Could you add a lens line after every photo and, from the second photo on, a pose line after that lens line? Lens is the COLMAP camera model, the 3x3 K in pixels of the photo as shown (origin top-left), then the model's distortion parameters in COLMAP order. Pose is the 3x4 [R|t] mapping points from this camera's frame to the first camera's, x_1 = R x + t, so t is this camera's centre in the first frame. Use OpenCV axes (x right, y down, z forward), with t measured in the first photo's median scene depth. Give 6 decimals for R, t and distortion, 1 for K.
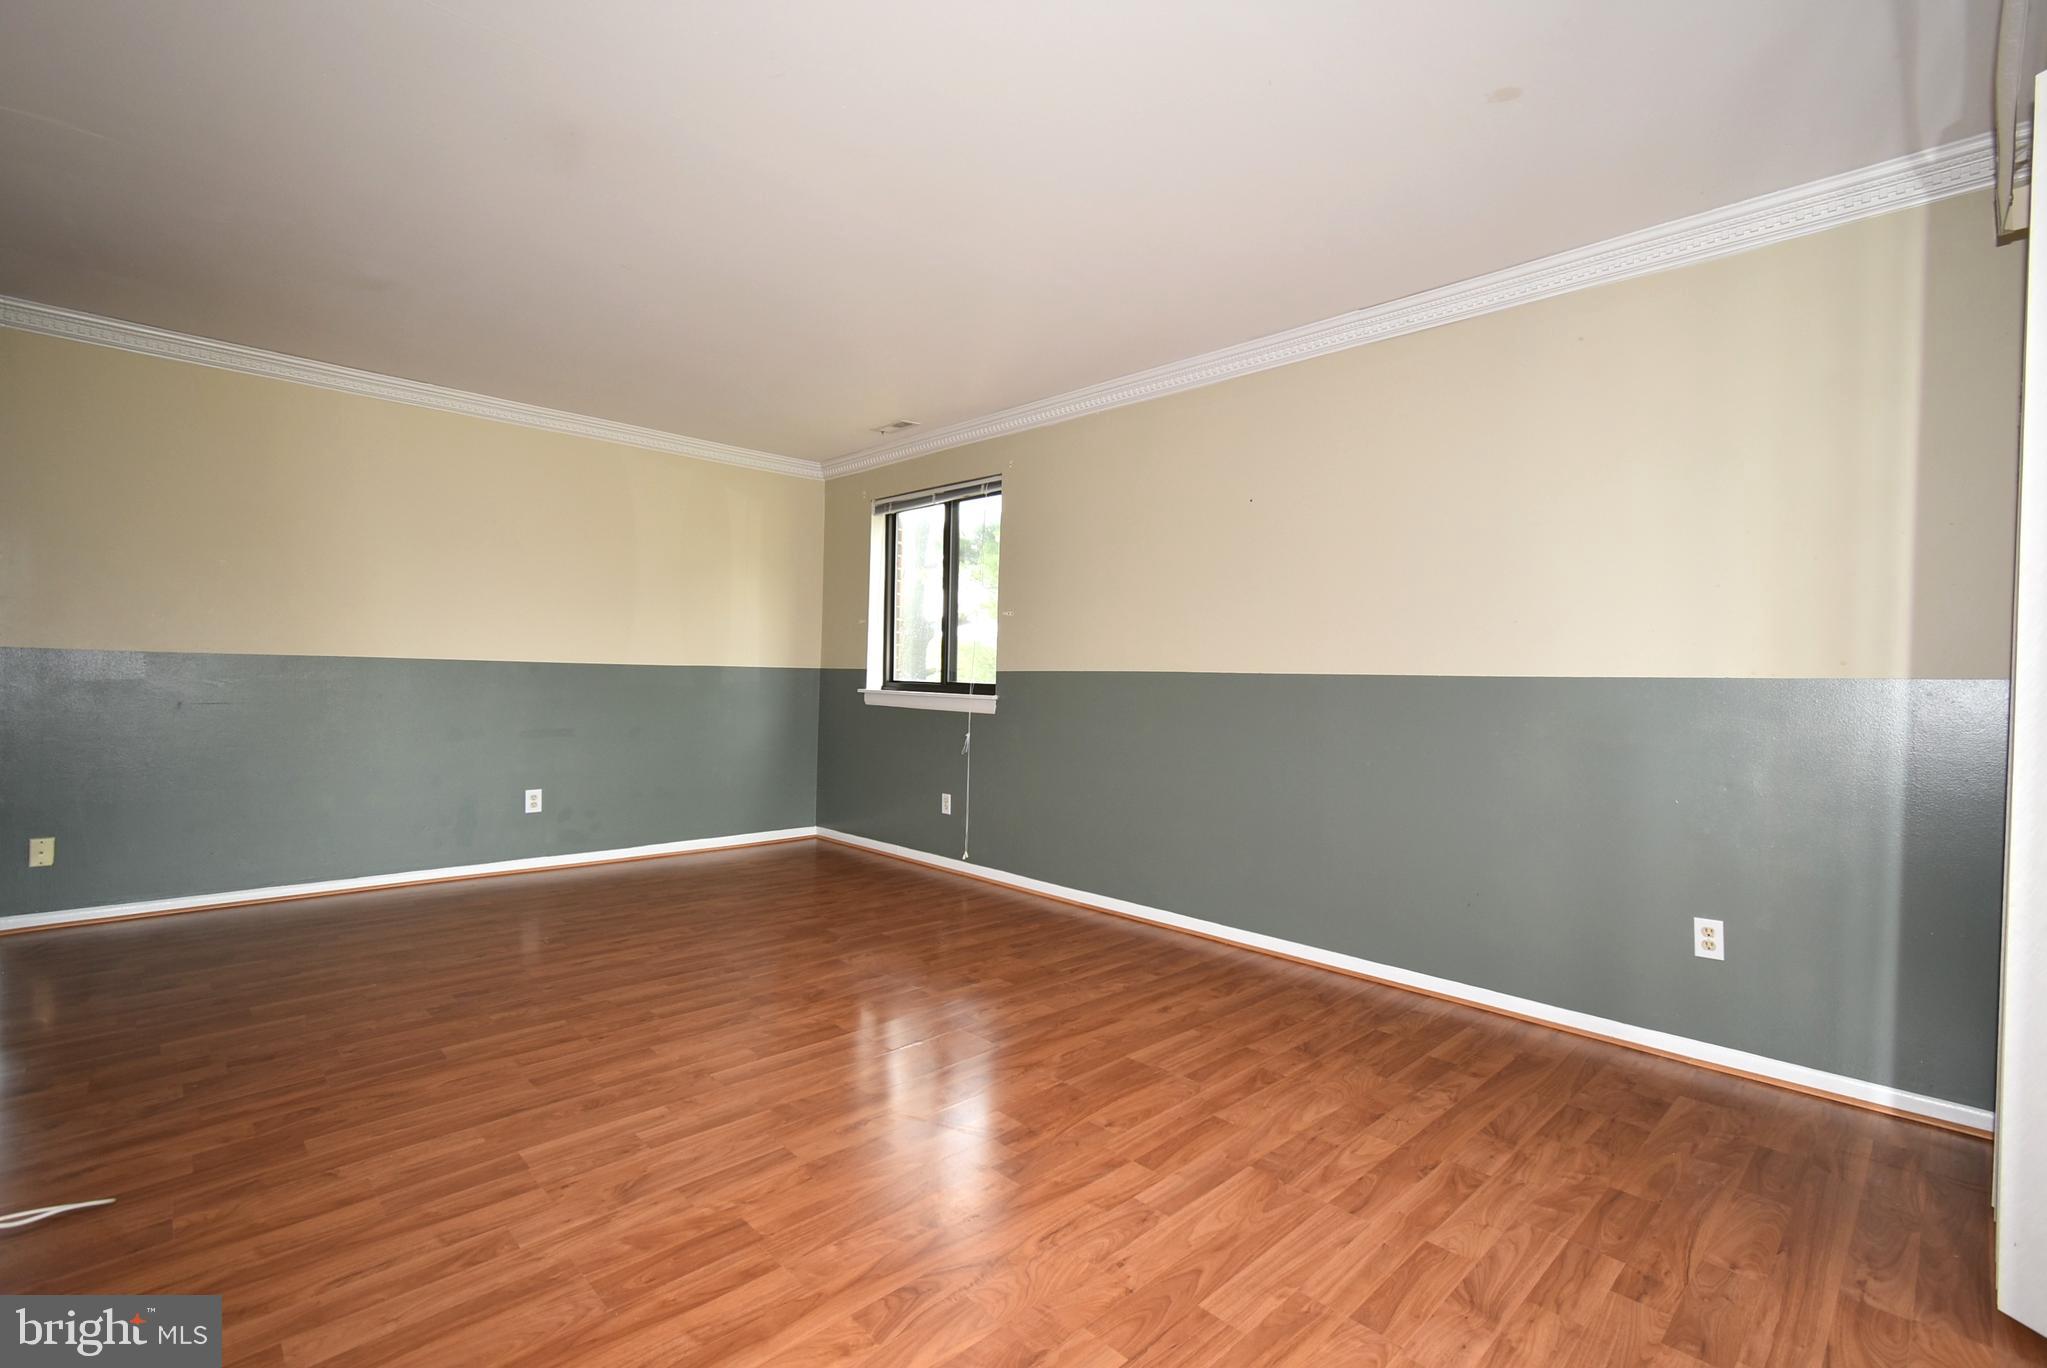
lens RADIAL K [[908.0, 0, 1034.1], [0, 908.0, 674.9], [0, 0, 1]] dist [0.008197, -0.005934]
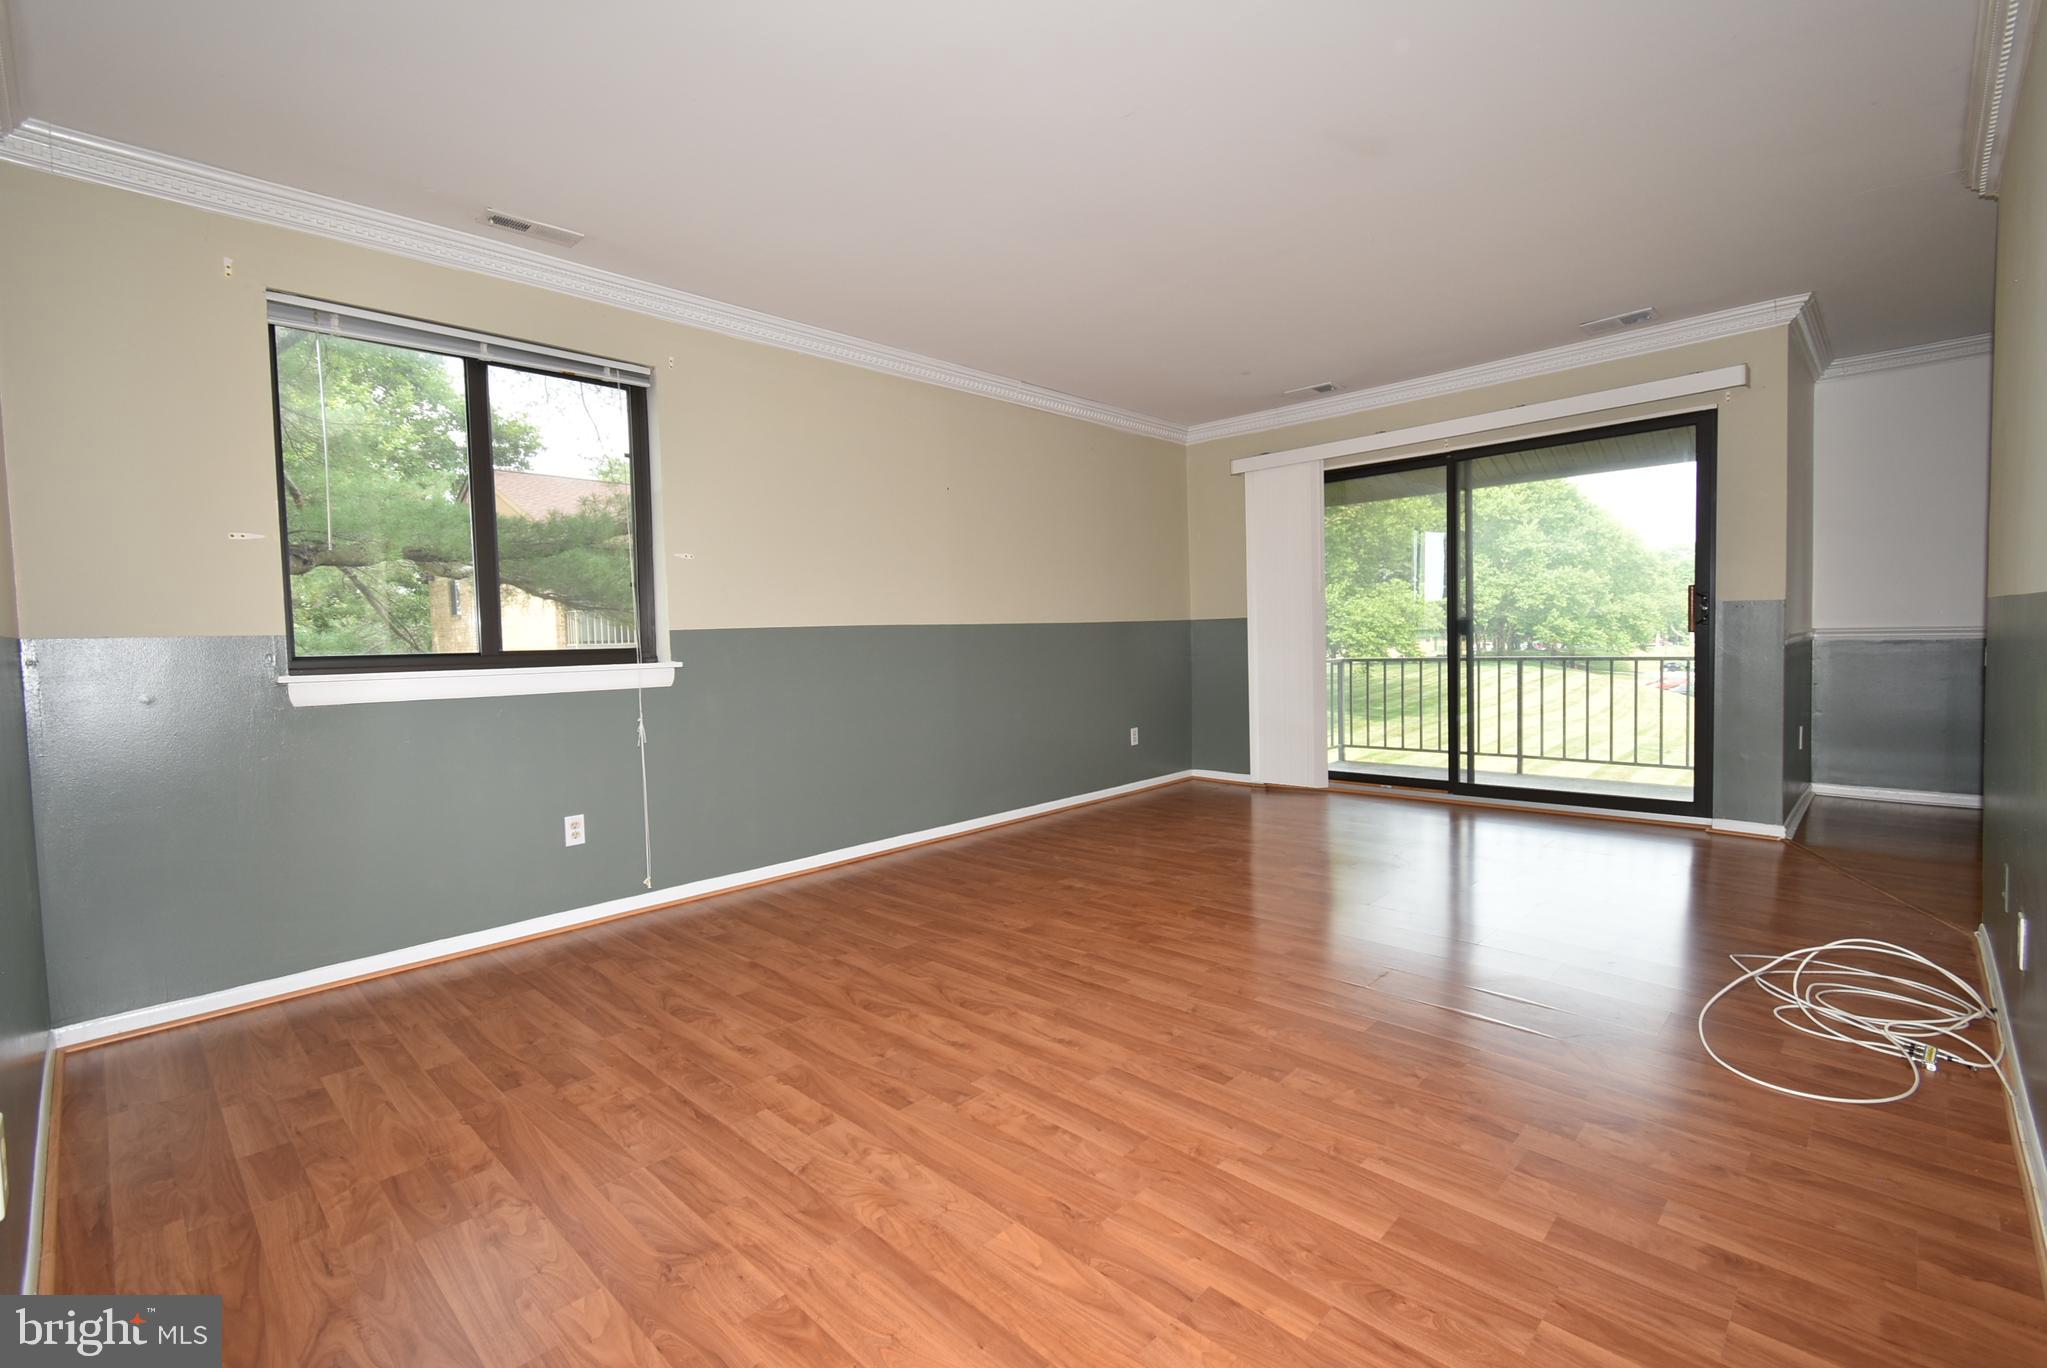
lens RADIAL K [[908.0, 0, 1034.1], [0, 908.0, 674.9], [0, 0, 1]] dist [0.008197, -0.005934]
pose [[-0.028696, -0.066969, 0.997342, -1.098955], [0.024026, 0.997419, 0.067666, -0.015020], [-0.999299, 0.025904, -0.027012, 0.964009]]
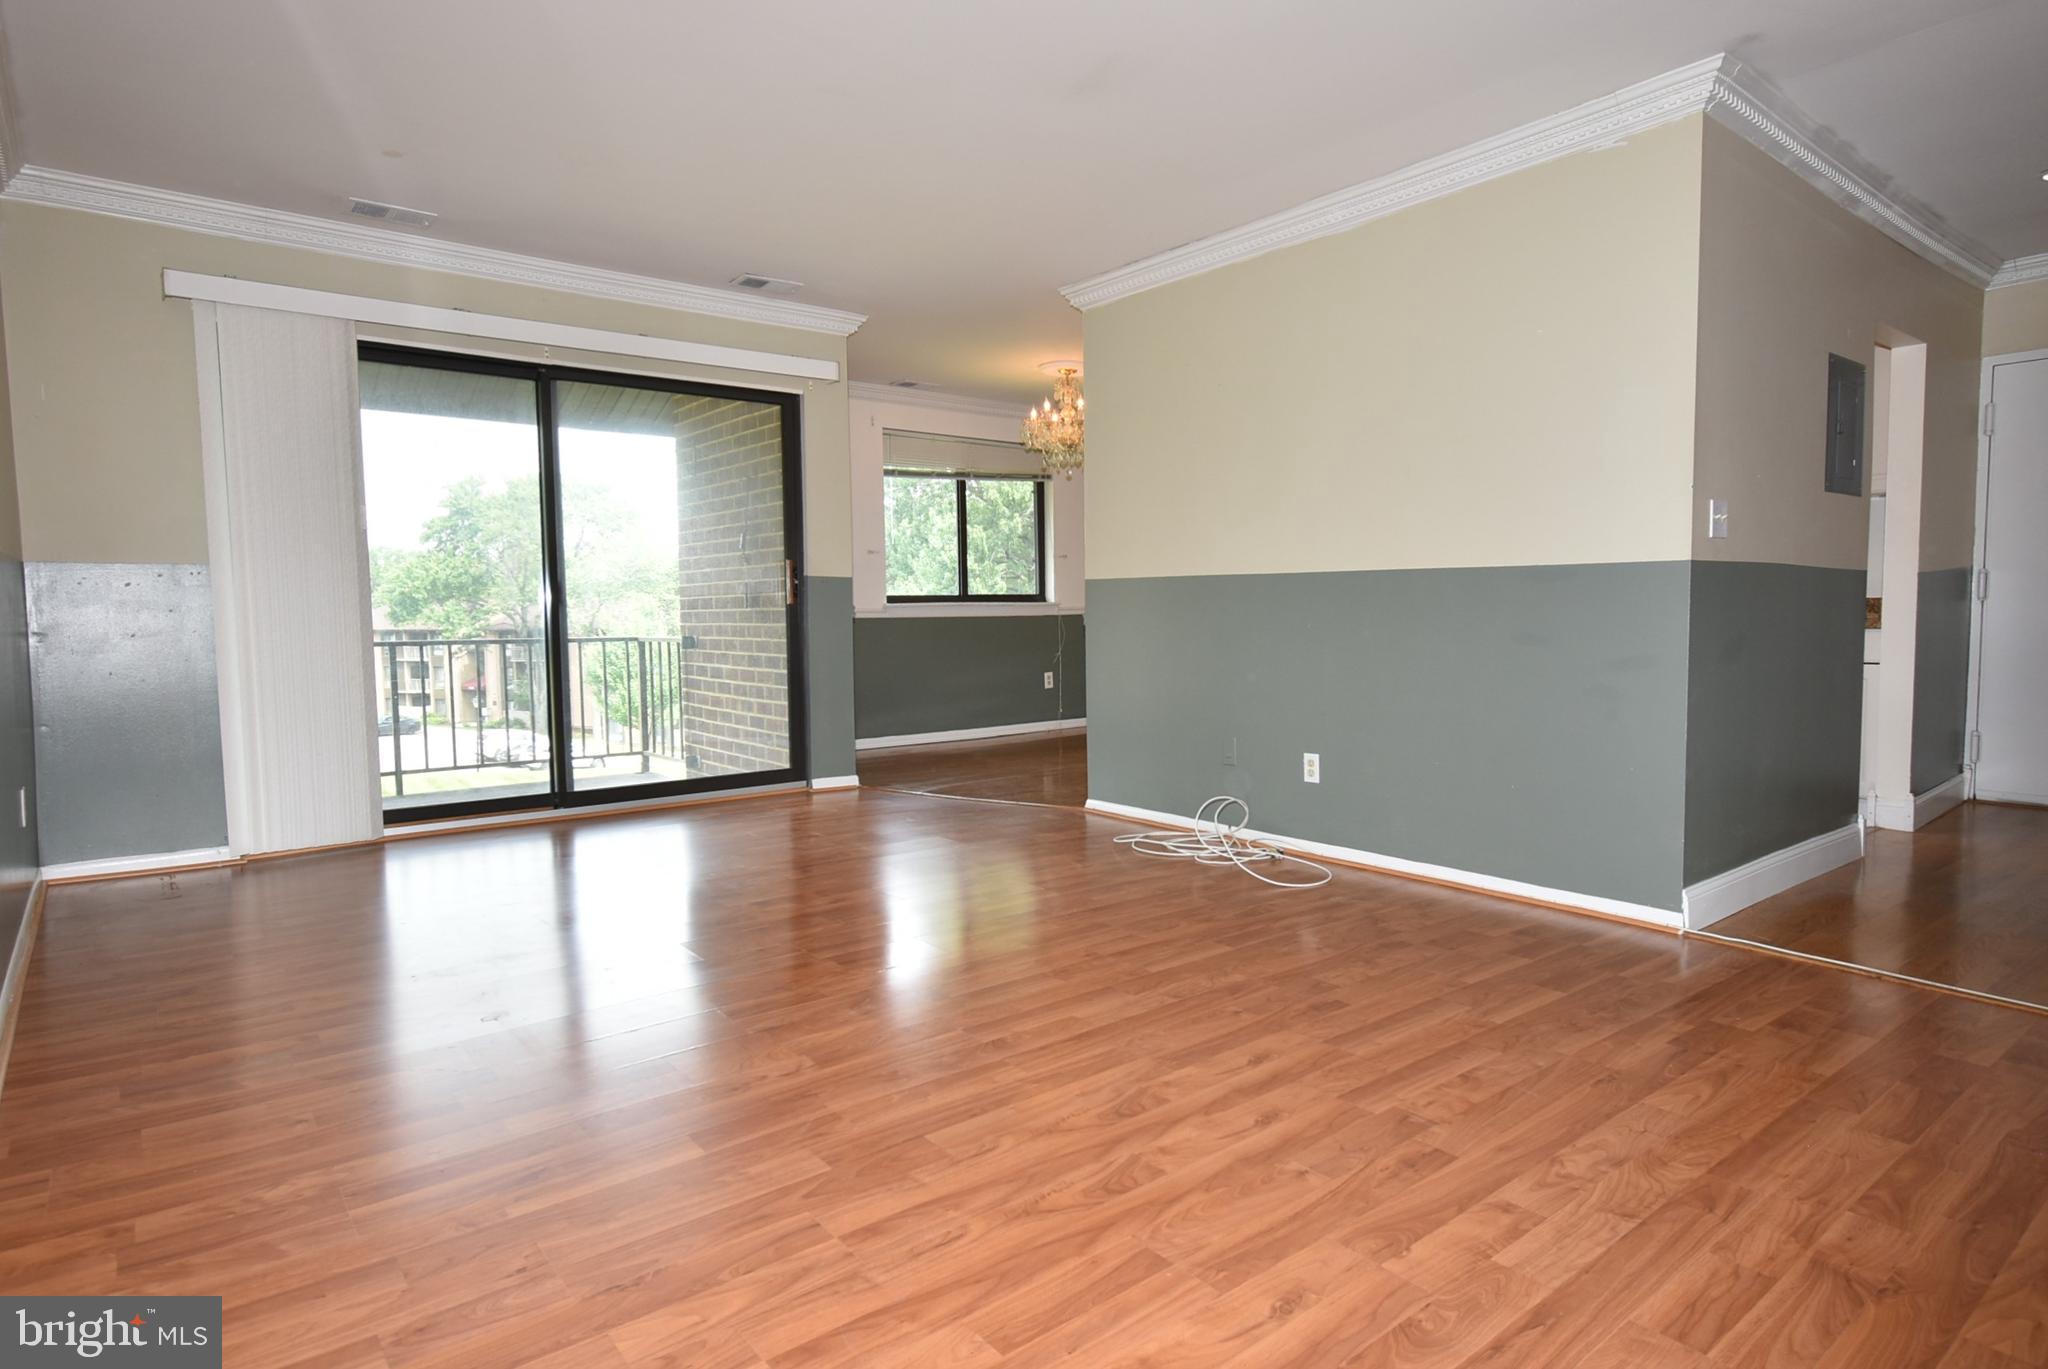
lens RADIAL K [[1129.2, 0, 1024.0], [0, 1129.2, 684.5], [0, 0, 1]] dist [0.004760, -0.002997]
pose [[-0.994579, -0.024329, 0.101096, -0.386887], [-0.017680, 0.997653, 0.066155, 0.033339], [-0.102468, 0.064009, -0.992675, 1.589529]]
